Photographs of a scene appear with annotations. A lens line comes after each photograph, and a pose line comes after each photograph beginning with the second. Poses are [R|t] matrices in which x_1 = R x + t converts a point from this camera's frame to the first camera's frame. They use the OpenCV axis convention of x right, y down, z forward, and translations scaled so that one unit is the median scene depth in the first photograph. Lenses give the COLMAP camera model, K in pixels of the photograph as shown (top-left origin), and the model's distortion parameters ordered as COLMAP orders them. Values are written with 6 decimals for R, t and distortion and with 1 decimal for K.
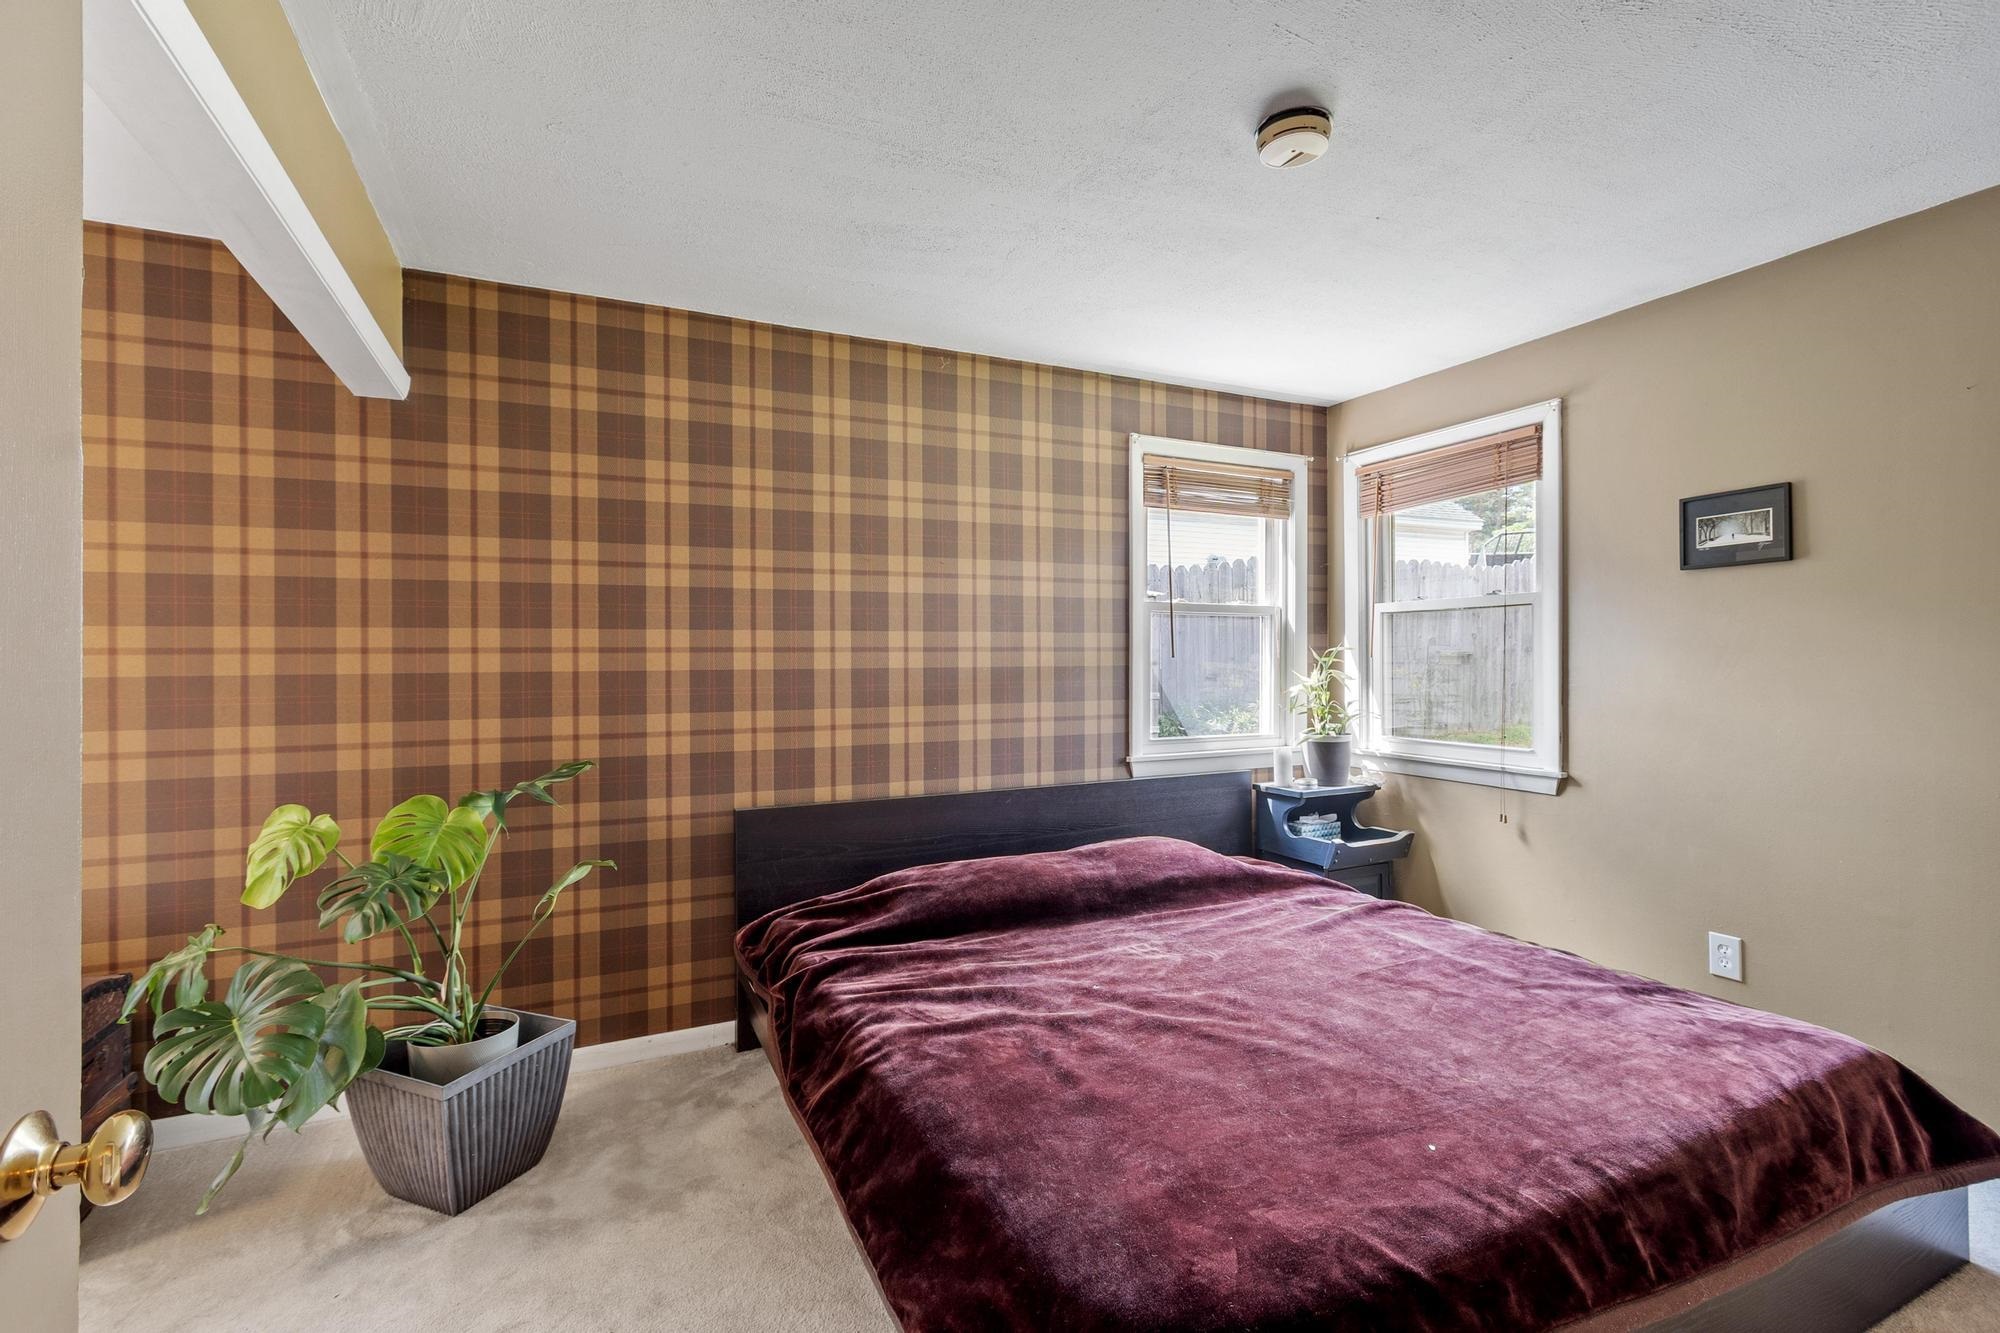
lens RADIAL K [[879.1, 0, 1016.1], [0, 879.1, 655.6], [0, 0, 1]] dist [0.002654, -0.001070]
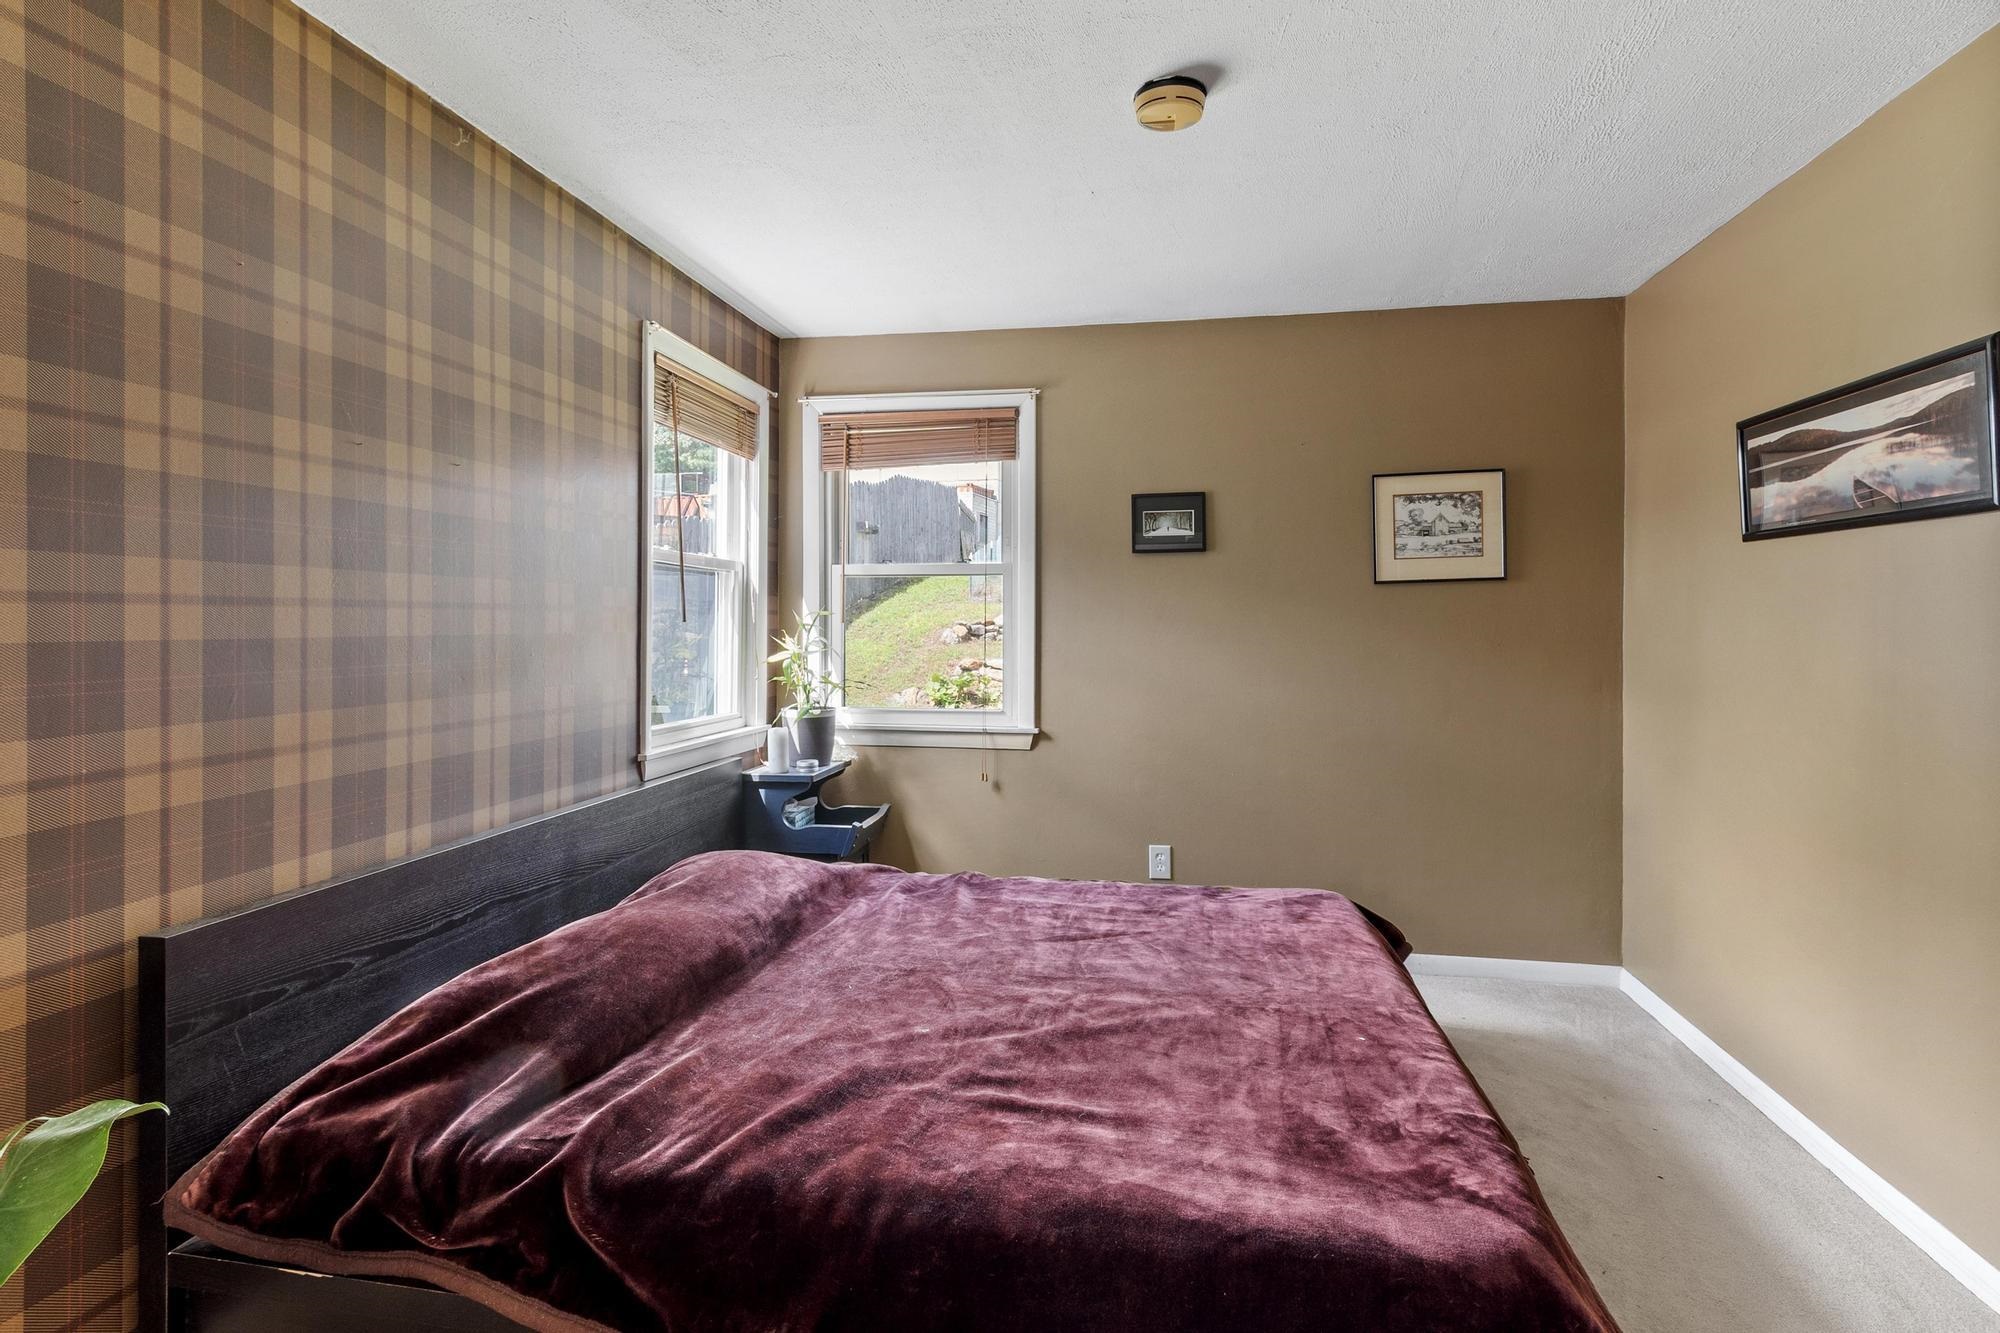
lens RADIAL K [[1009.8, 0, 1034.2], [0, 1009.8, 622.5], [0, 0, 1]] dist [-0.000482, -0.000630]
pose [[0.591470, 0.006644, 0.806299, -0.405945], [-0.008639, 0.999961, -0.001902, 0.002804], [-0.806281, -0.005840, 0.591504, 0.254697]]
